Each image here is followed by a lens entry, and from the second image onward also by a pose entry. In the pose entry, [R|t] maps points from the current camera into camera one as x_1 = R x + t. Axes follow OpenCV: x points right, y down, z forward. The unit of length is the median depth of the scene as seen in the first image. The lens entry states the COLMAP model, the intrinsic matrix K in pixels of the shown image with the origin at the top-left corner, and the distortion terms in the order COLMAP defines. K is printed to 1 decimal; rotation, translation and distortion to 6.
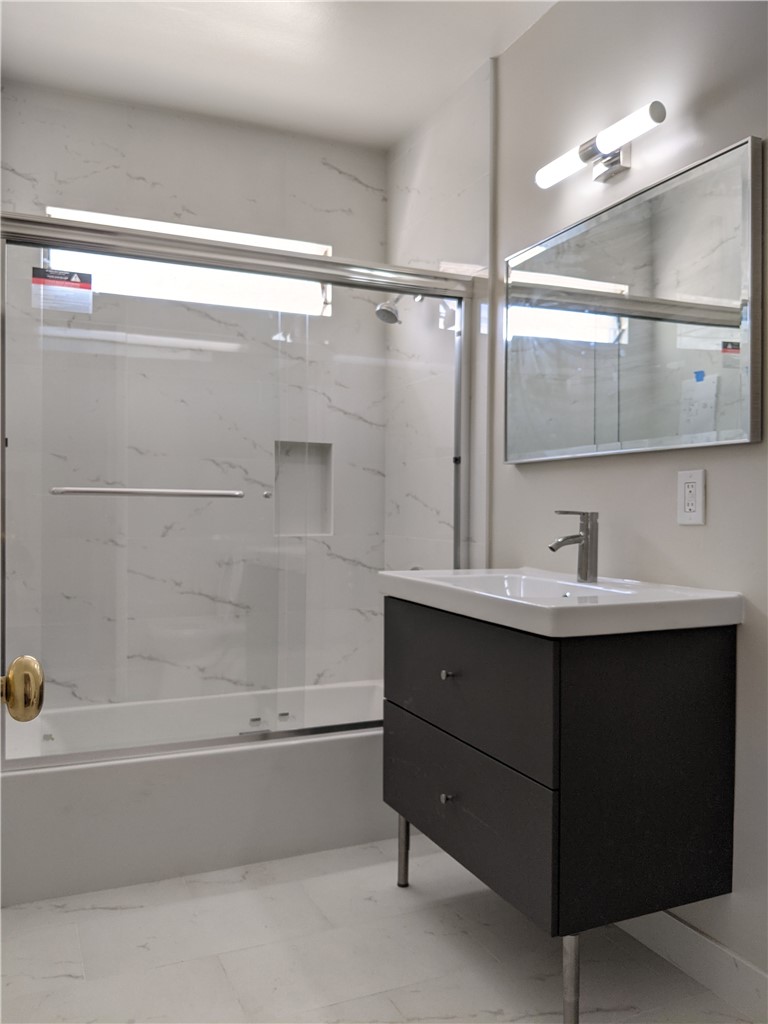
lens RADIAL K [[841.7, 0, 378.3], [0, 841.7, 511.5], [0, 0, 1]] dist [0.089071, -0.148487]
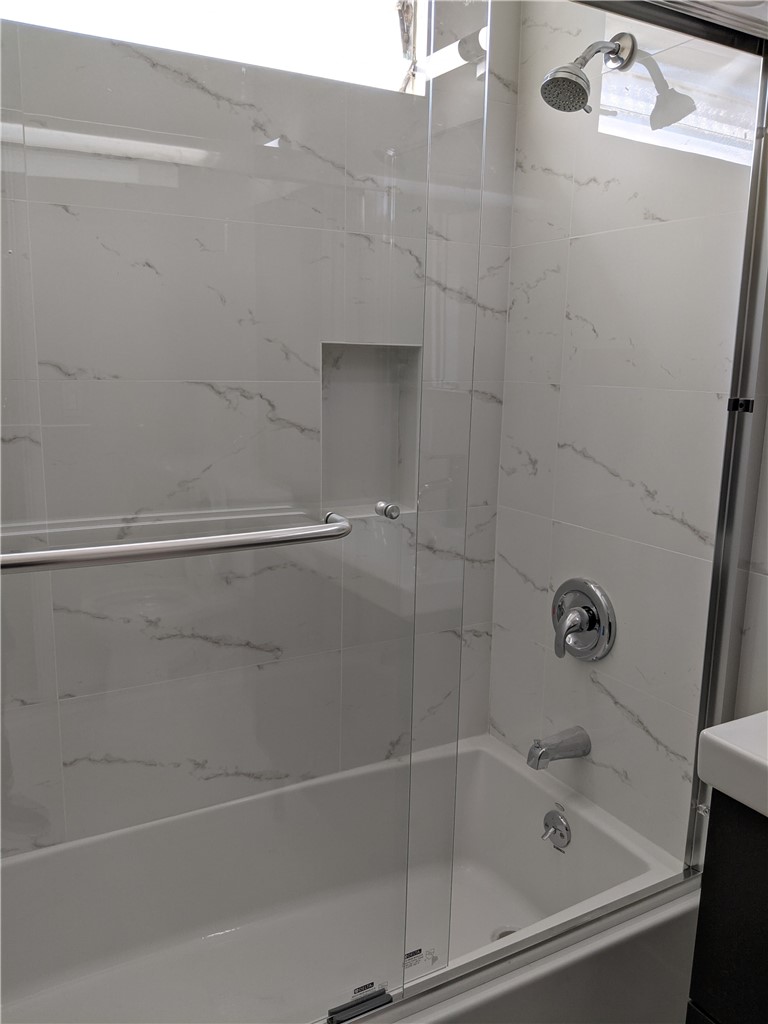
lens RADIAL K [[841.7, 0, 378.3], [0, 841.7, 511.5], [0, 0, 1]] dist [0.089071, -0.148487]
pose [[0.995373, -0.008425, 0.095717, -0.139494], [-0.008649, 0.984250, 0.176572, -0.074428], [-0.095697, -0.176583, 0.979623, 0.456642]]
